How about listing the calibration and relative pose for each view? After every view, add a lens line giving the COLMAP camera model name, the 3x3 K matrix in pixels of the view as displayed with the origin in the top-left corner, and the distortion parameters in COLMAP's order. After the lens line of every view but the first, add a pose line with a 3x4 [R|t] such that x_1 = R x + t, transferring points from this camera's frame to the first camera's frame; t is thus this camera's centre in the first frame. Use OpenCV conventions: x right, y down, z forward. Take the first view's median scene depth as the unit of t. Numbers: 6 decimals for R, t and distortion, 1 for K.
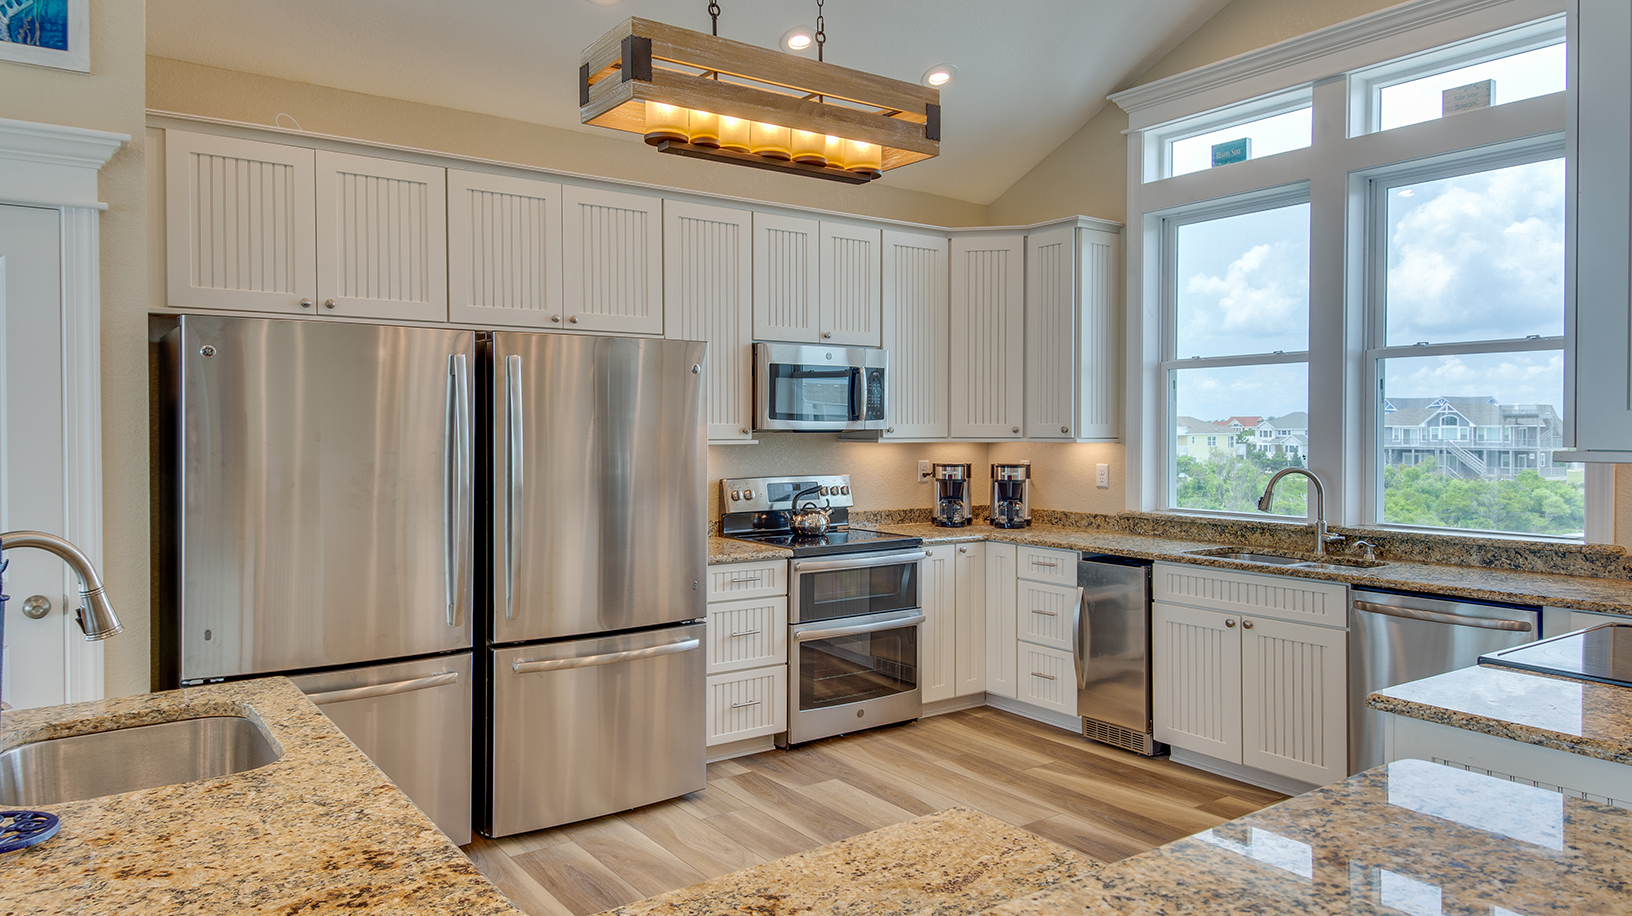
lens RADIAL K [[1149.9, 0, 820.9], [0, 1149.9, 440.7], [0, 0, 1]] dist [0.057969, -0.066768]
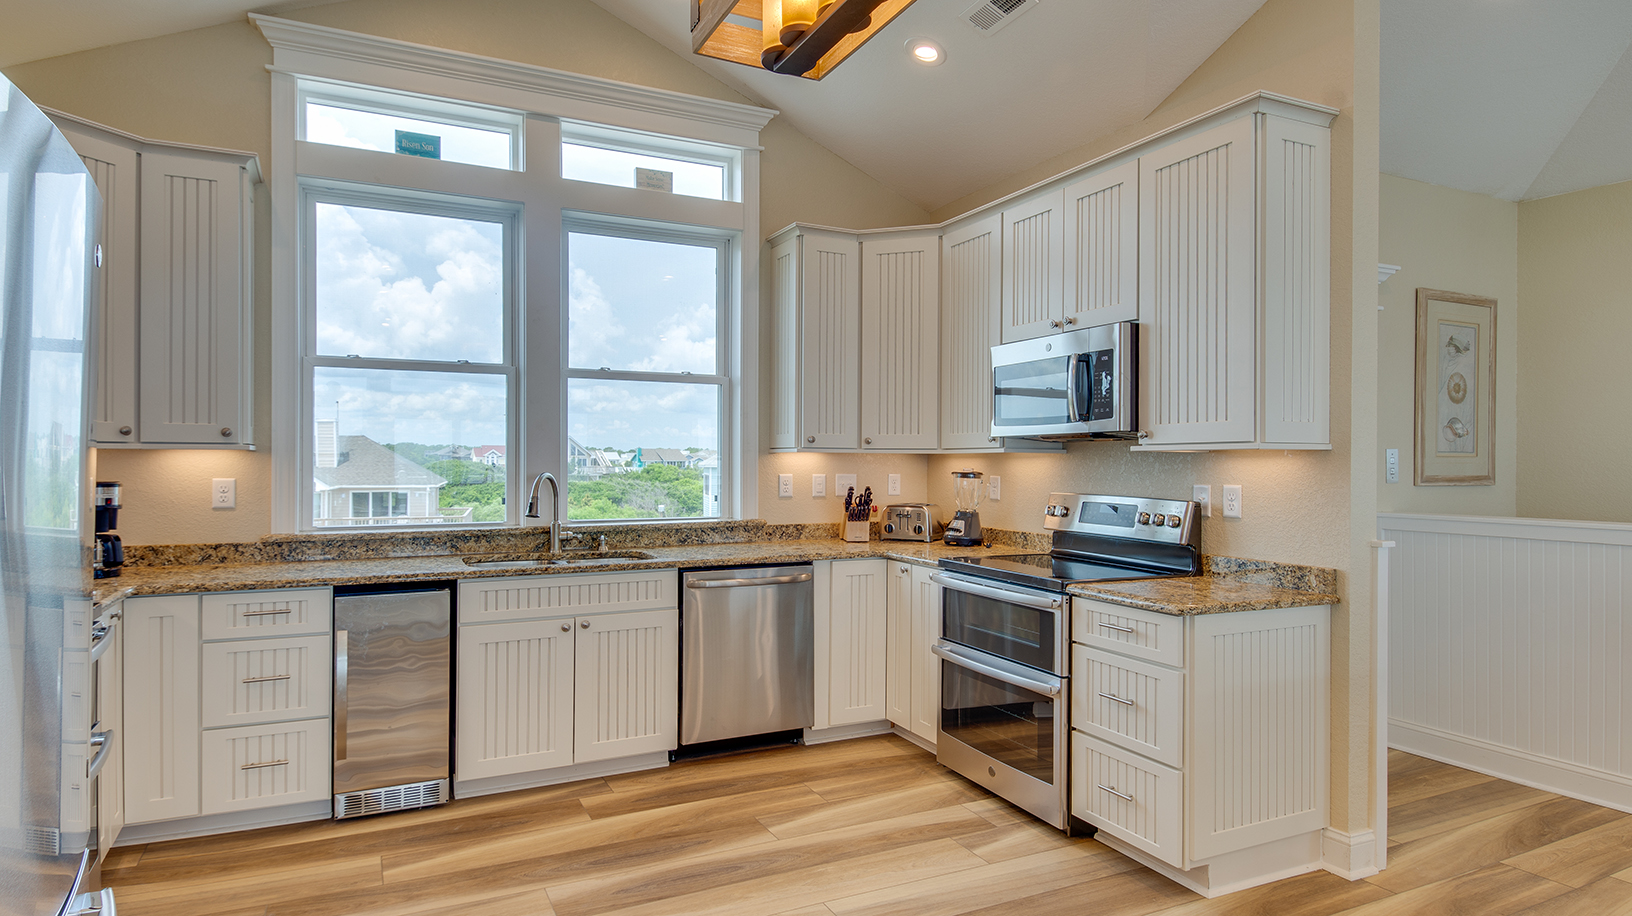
lens RADIAL K [[882.9, 0, 836.8], [0, 882.9, 459.5], [0, 0, 1]] dist [0.047060, -0.043967]
pose [[0.156250, -0.000183, 0.987718, -0.328294], [0.006484, 0.999979, -0.000840, 0.012198], [-0.987696, 0.006536, 0.156248, 0.572585]]
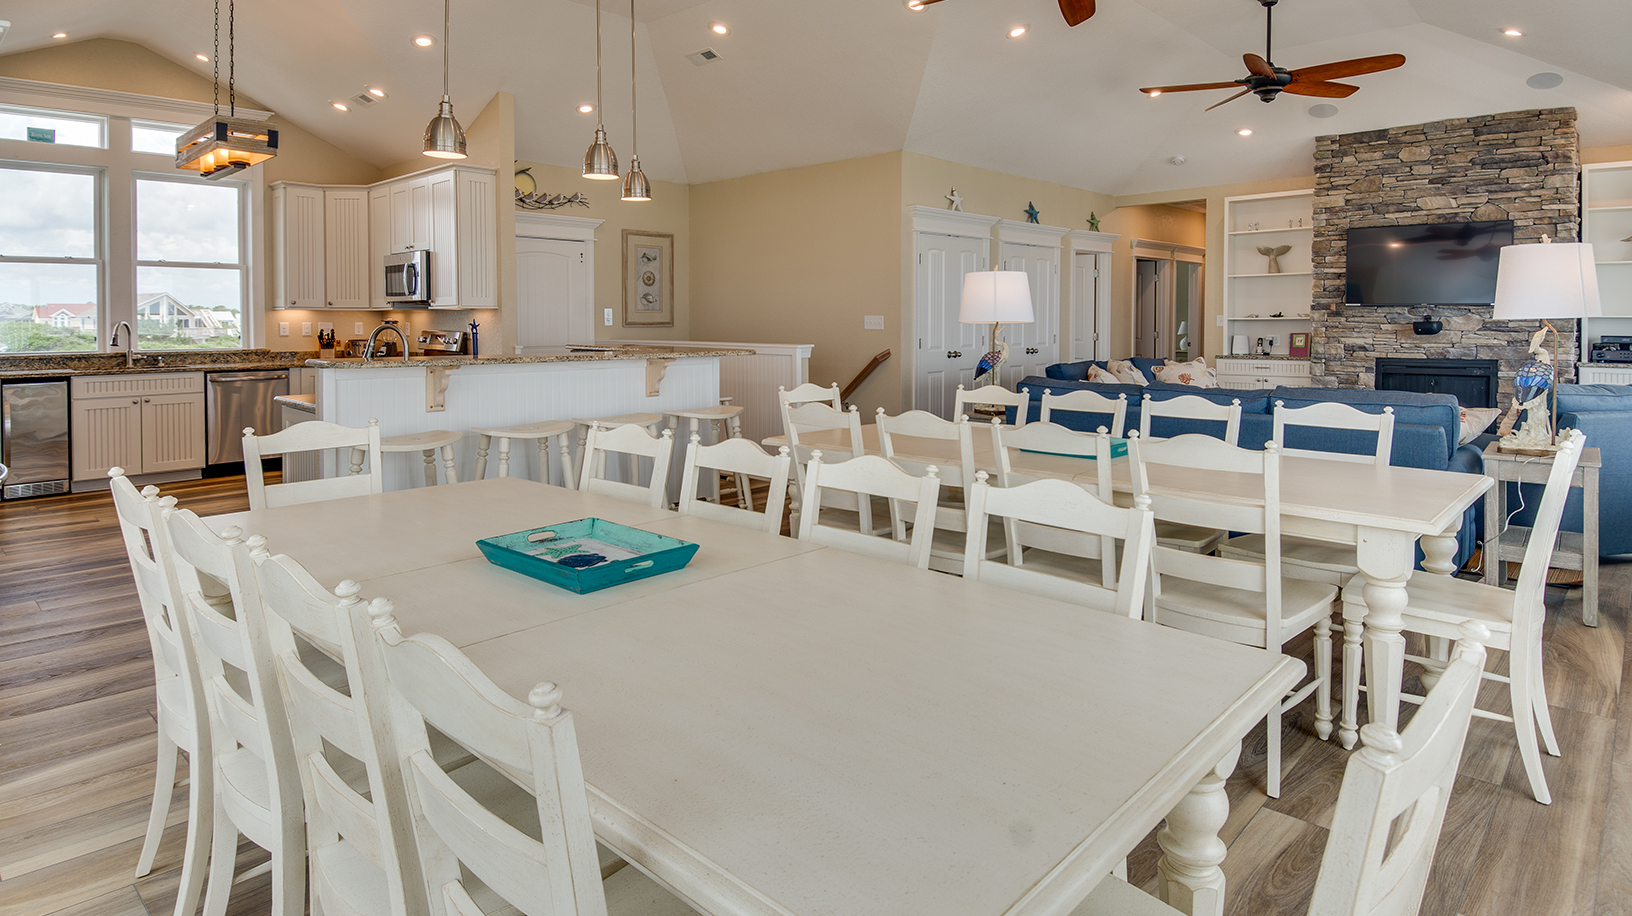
lens RADIAL K [[969.2, 0, 832.4], [0, 969.2, 343.3], [0, 0, 1]] dist [0.034977, -0.063904]
pose [[-0.147992, -0.023877, 0.988700, -1.247326], [0.008442, 0.999642, 0.025405, 0.026984], [-0.988953, 0.012106, -0.147737, 0.081733]]
